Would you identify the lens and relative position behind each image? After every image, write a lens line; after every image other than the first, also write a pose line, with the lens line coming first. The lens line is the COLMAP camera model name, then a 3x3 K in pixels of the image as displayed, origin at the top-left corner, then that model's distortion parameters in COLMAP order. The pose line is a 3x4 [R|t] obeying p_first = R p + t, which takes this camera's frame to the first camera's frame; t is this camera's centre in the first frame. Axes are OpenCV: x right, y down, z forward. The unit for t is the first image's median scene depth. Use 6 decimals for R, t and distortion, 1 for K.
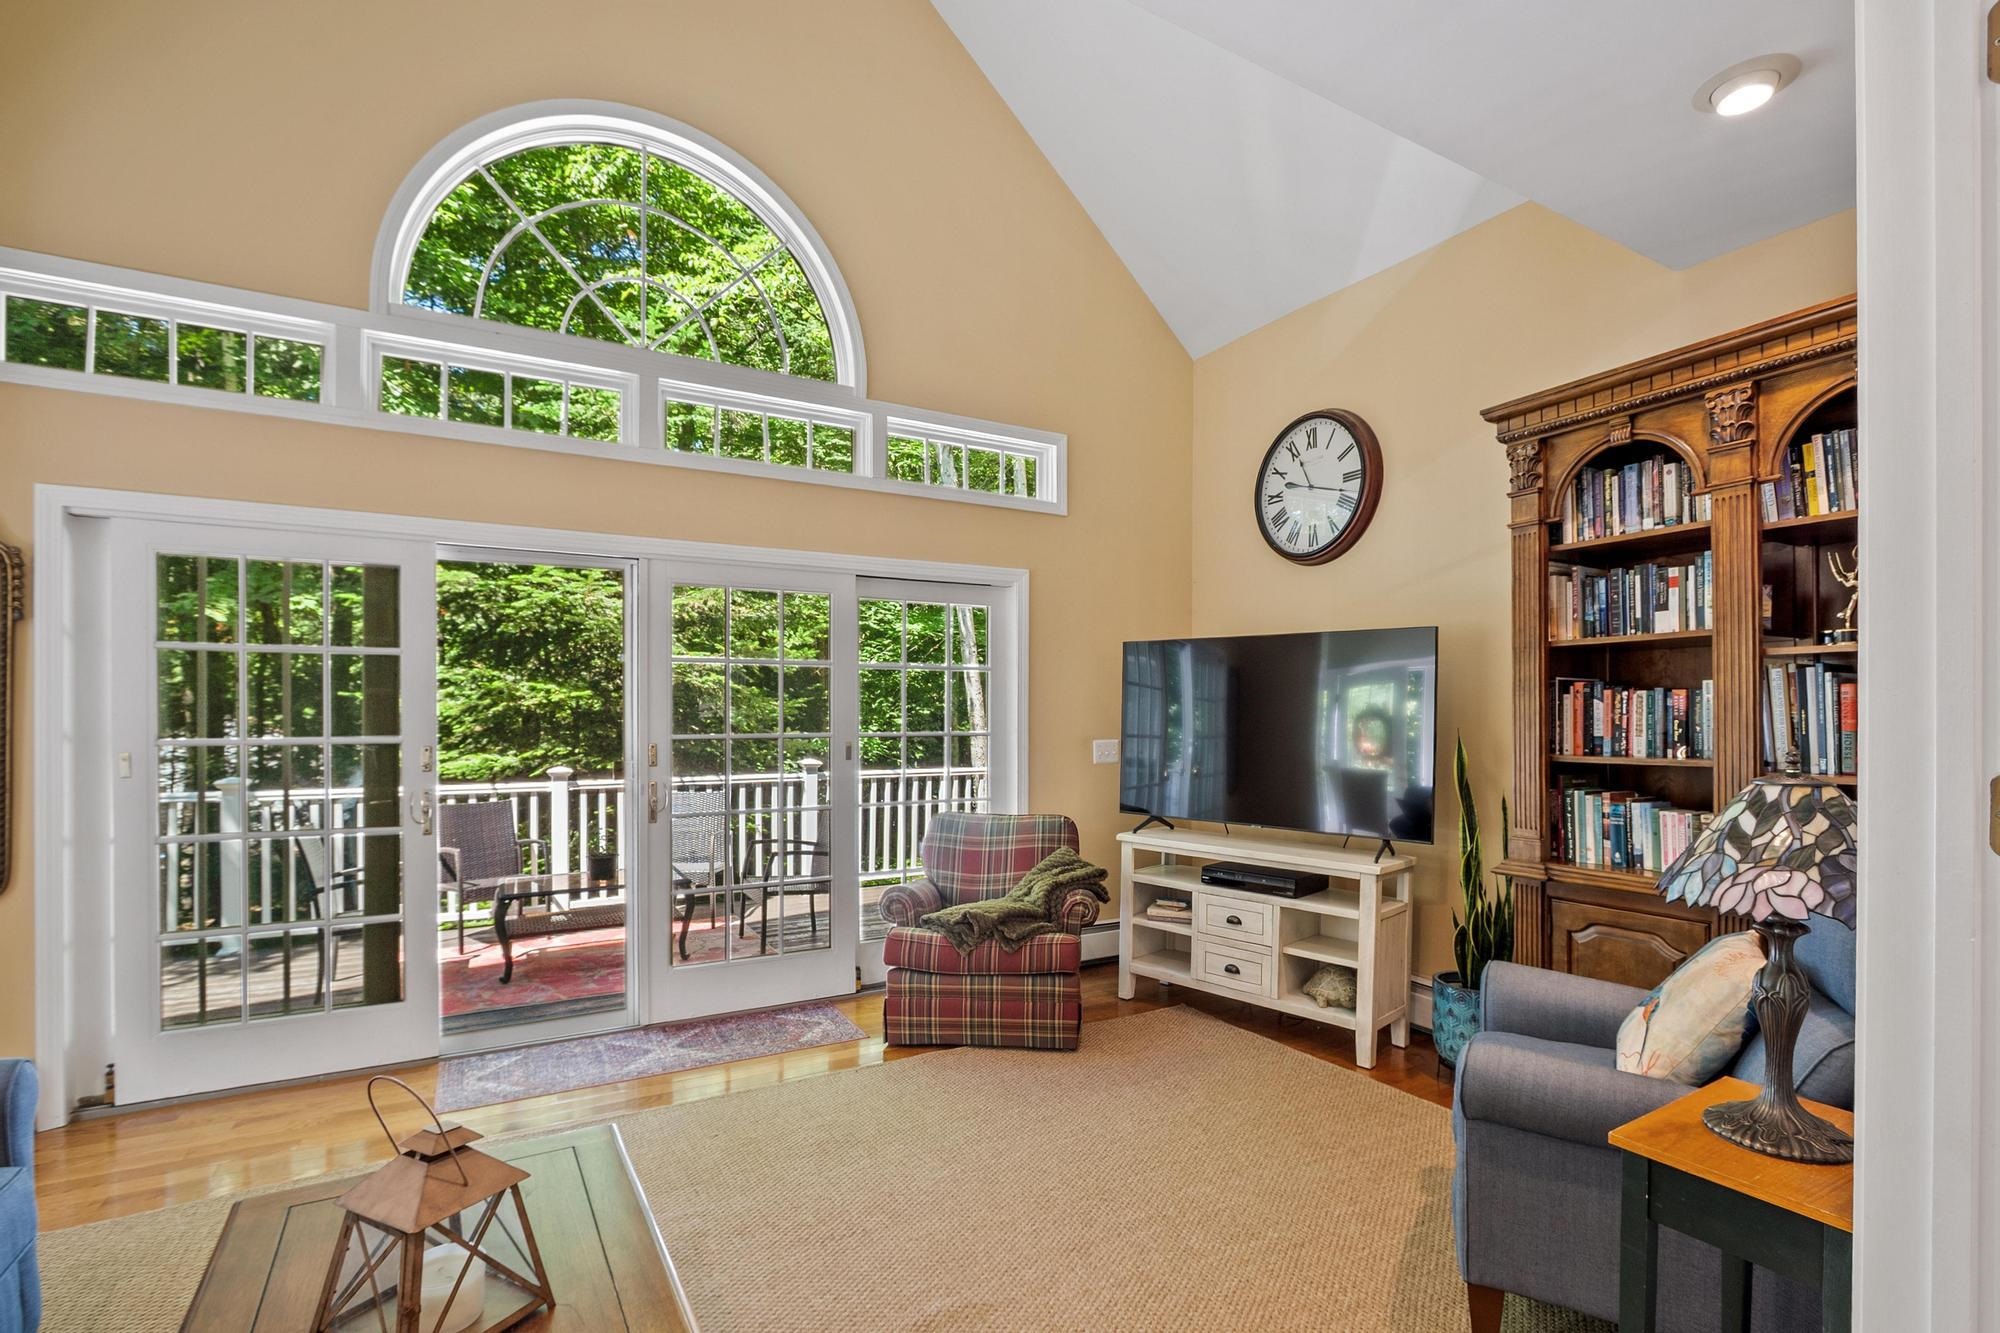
lens RADIAL K [[893.8, 0, 975.2], [0, 893.8, 721.2], [0, 0, 1]] dist [-0.005660, -0.000411]
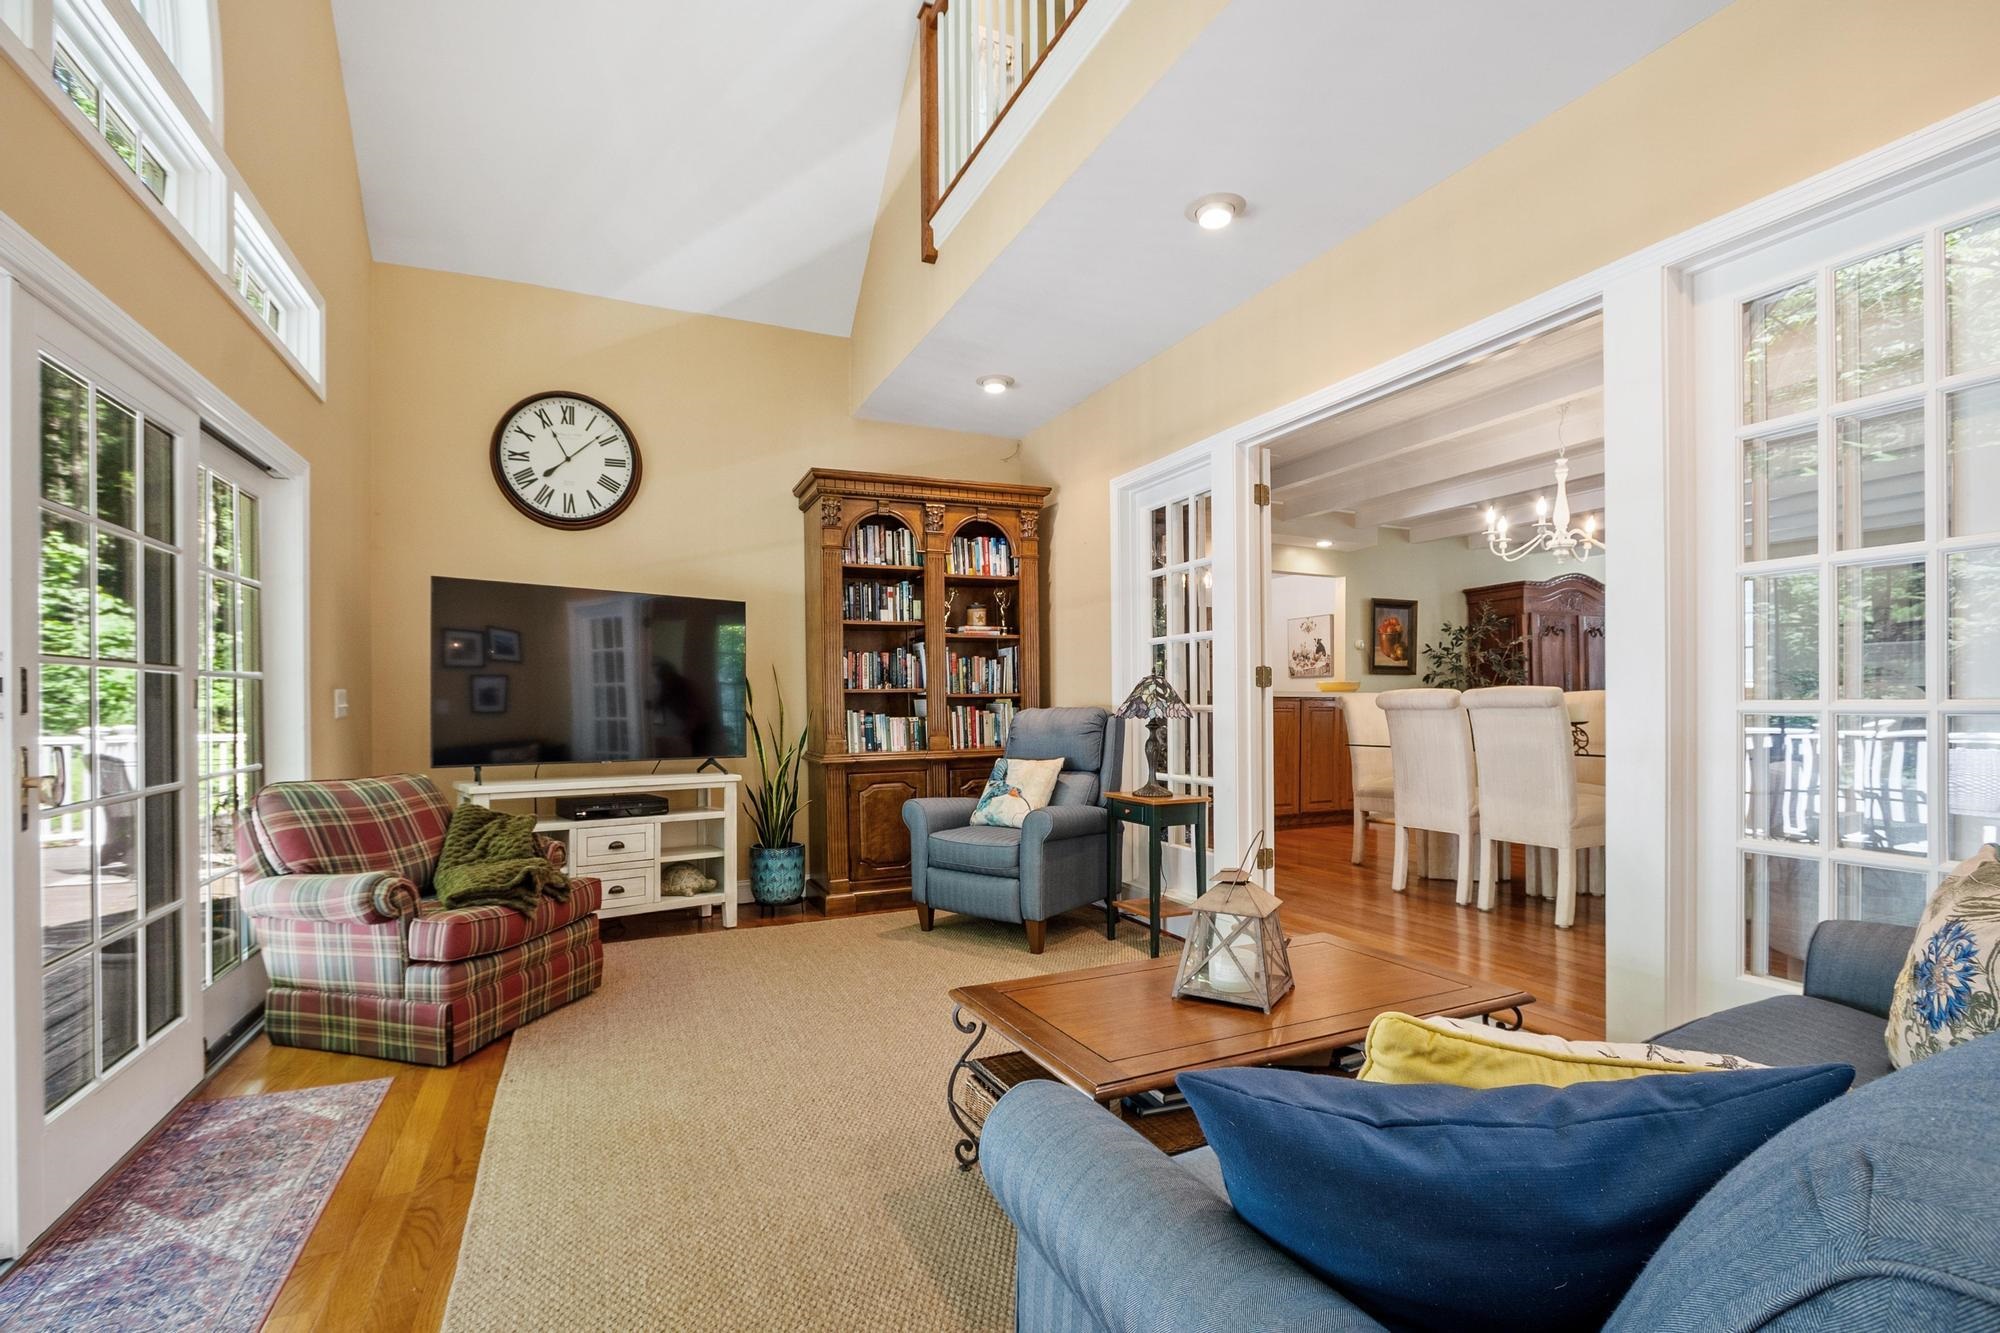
lens RADIAL K [[893.8, 0, 957.0], [0, 893.8, 709.8], [0, 0, 1]] dist [-0.005660, -0.000411]
pose [[0.138460, -0.007680, 0.990338, -0.826824], [0.010683, 0.999923, 0.006261, 0.058505], [-0.990310, 0.009712, 0.138531, 0.476303]]
